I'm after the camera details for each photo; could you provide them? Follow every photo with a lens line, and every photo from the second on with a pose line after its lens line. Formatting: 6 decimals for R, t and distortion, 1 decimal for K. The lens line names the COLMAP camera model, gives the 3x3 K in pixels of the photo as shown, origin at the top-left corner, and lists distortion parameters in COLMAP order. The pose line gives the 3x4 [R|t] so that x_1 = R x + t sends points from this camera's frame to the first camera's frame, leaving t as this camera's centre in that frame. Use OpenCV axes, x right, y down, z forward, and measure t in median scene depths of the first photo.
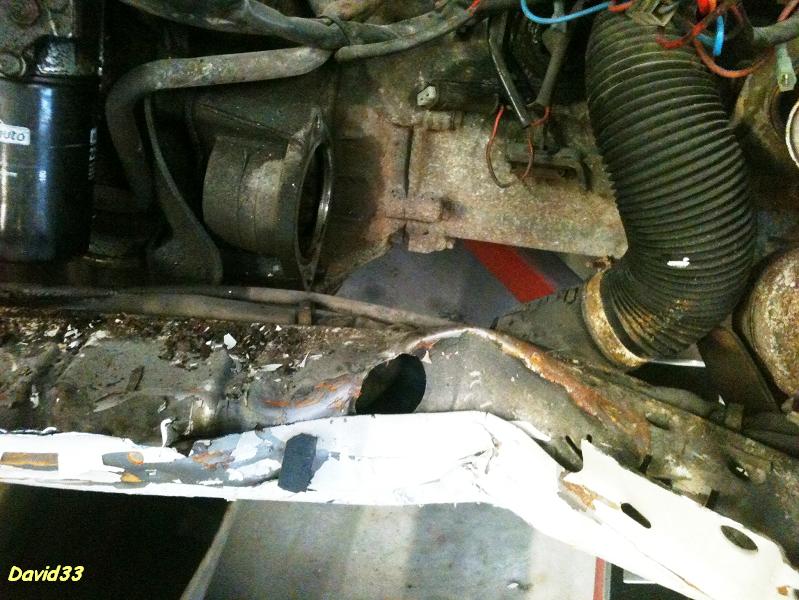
lens RADIAL K [[838.3, 0, 391.2], [0, 838.3, 298.3], [0, 0, 1]] dist [0.131728, -0.441723]
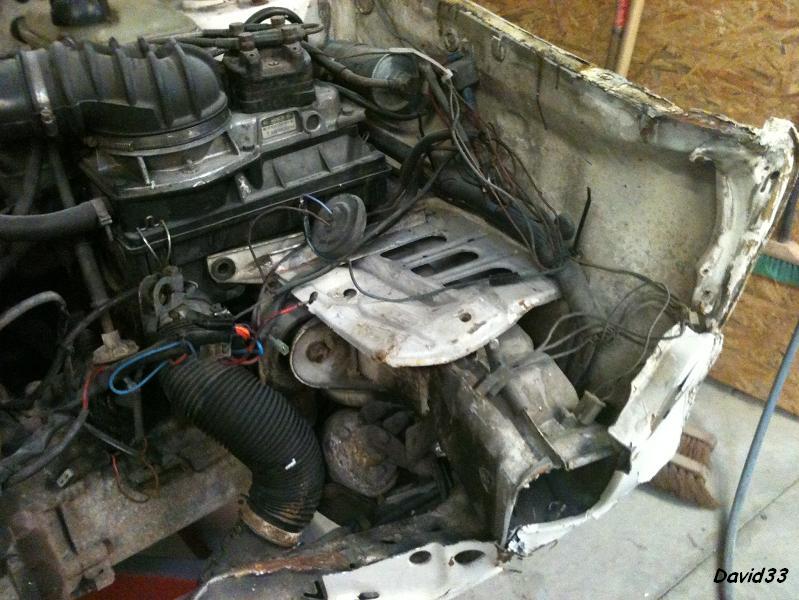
lens RADIAL K [[838.3, 0, 391.2], [0, 838.3, 298.3], [0, 0, 1]] dist [0.131728, -0.441723]
pose [[0.634051, -0.407449, 0.657240, -0.452837], [0.608493, 0.787373, -0.098900, -0.012983], [-0.477197, 0.462633, 0.747164, -0.457505]]
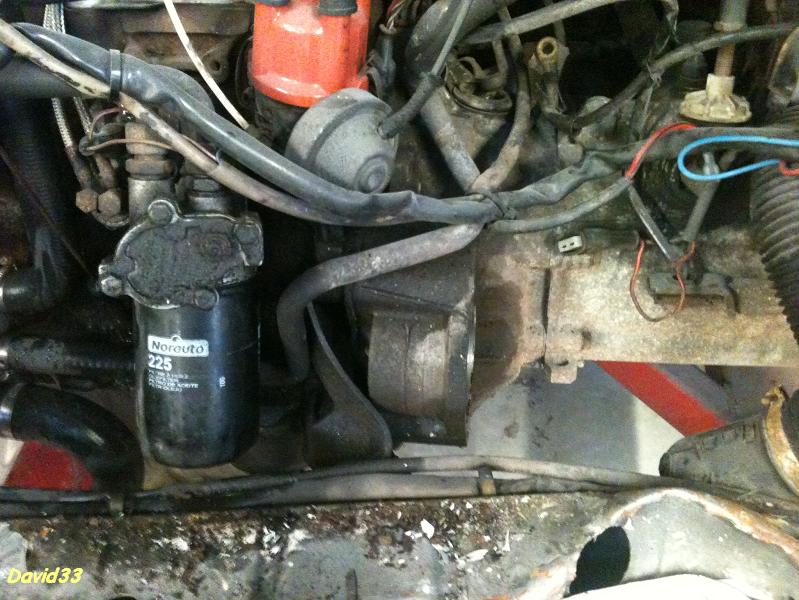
lens RADIAL K [[838.3, 0, 391.2], [0, 838.3, 298.3], [0, 0, 1]] dist [0.131728, -0.441723]
pose [[0.993233, -0.115788, -0.009037, -0.188846], [0.115463, 0.992838, -0.030683, -0.188926], [0.012525, 0.029432, 0.999488, -0.009928]]
